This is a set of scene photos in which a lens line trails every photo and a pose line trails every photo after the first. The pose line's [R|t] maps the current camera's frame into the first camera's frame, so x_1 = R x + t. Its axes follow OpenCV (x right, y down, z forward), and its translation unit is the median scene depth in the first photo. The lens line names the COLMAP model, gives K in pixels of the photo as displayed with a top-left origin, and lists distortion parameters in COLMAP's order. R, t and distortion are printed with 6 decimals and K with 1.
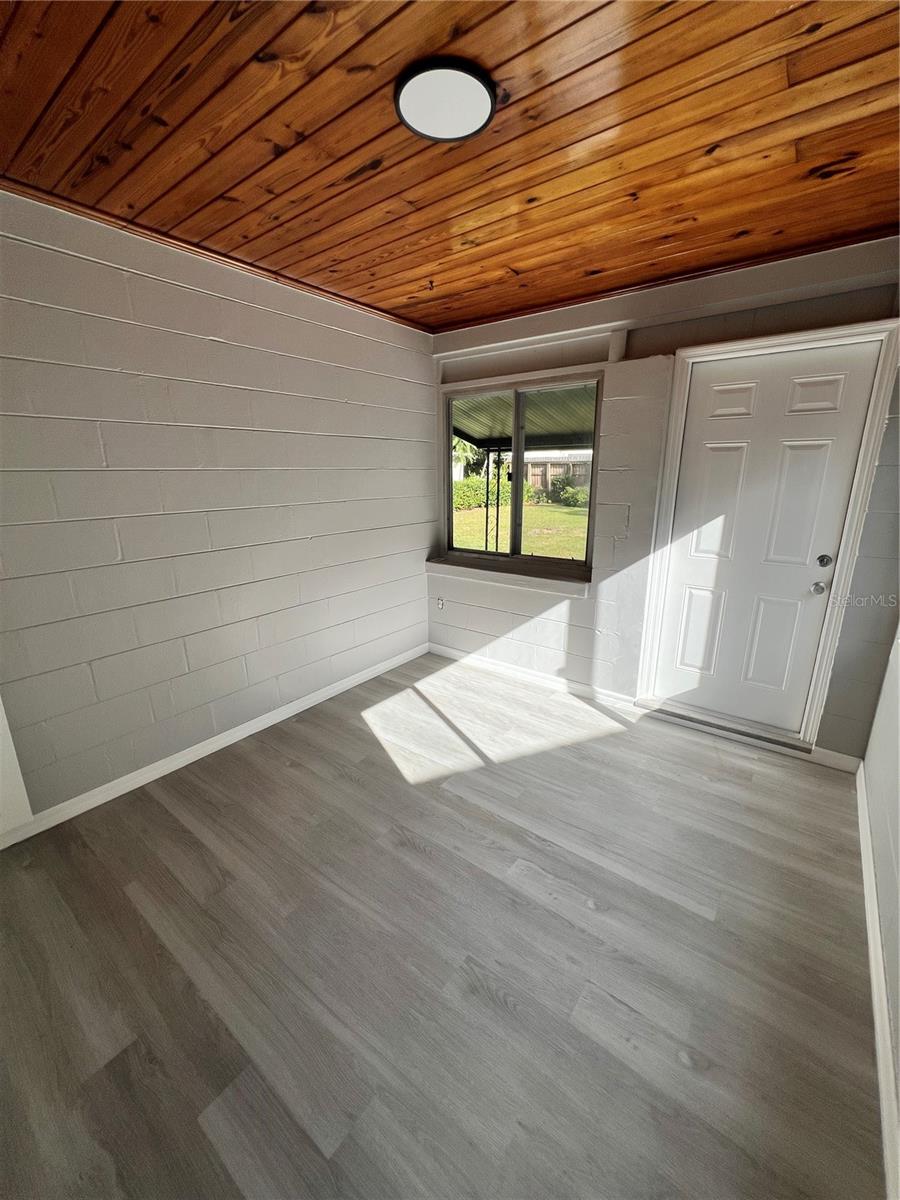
lens RADIAL K [[479.6, 0, 450.0], [0, 479.6, 600.0], [0, 0, 1]] dist [-0.001703, -0.000129]
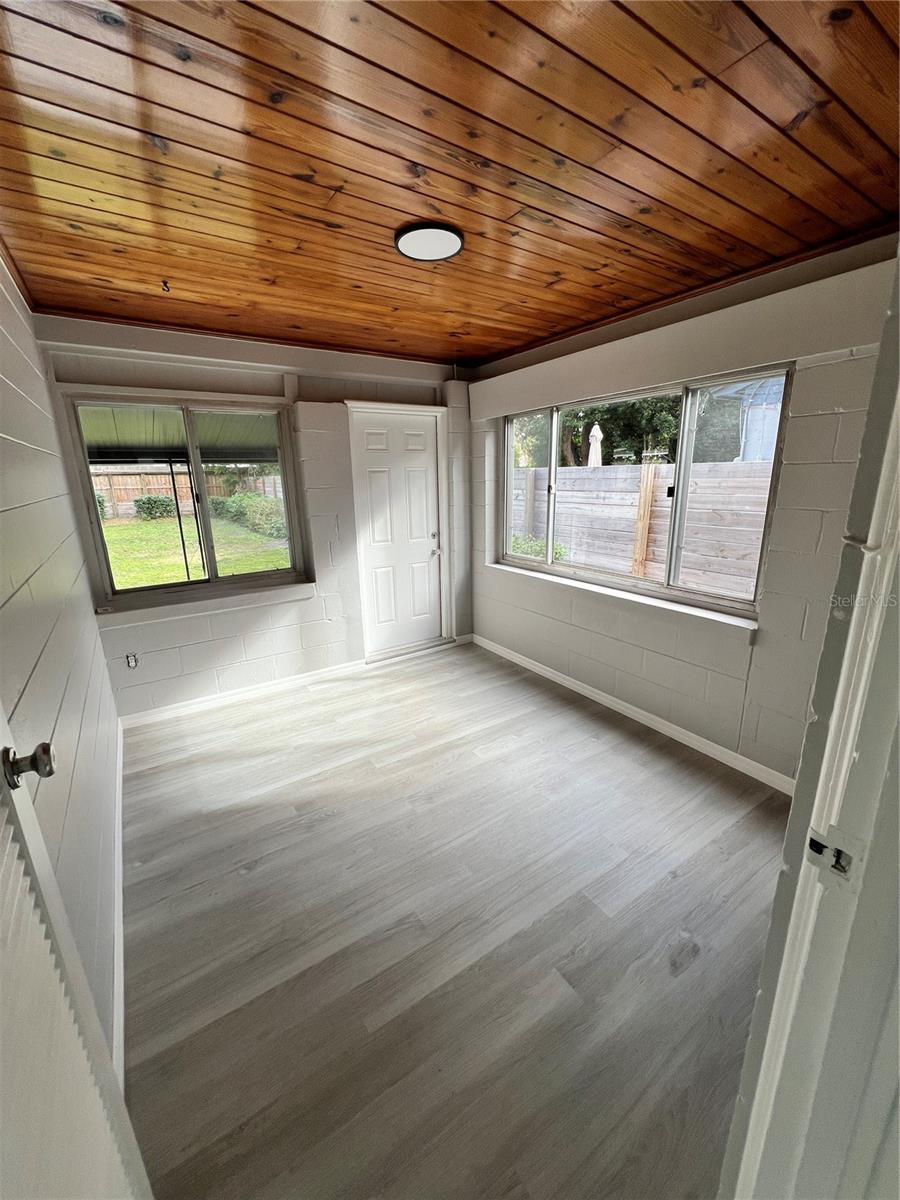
lens RADIAL K [[479.6, 0, 450.0], [0, 479.6, 600.0], [0, 0, 1]] dist [-0.001703, -0.000129]
pose [[0.323334, -0.242549, 0.914672, -0.847322], [0.263242, 0.951494, 0.159258, -0.117184], [-0.908933, 0.189287, 0.371499, 0.324605]]
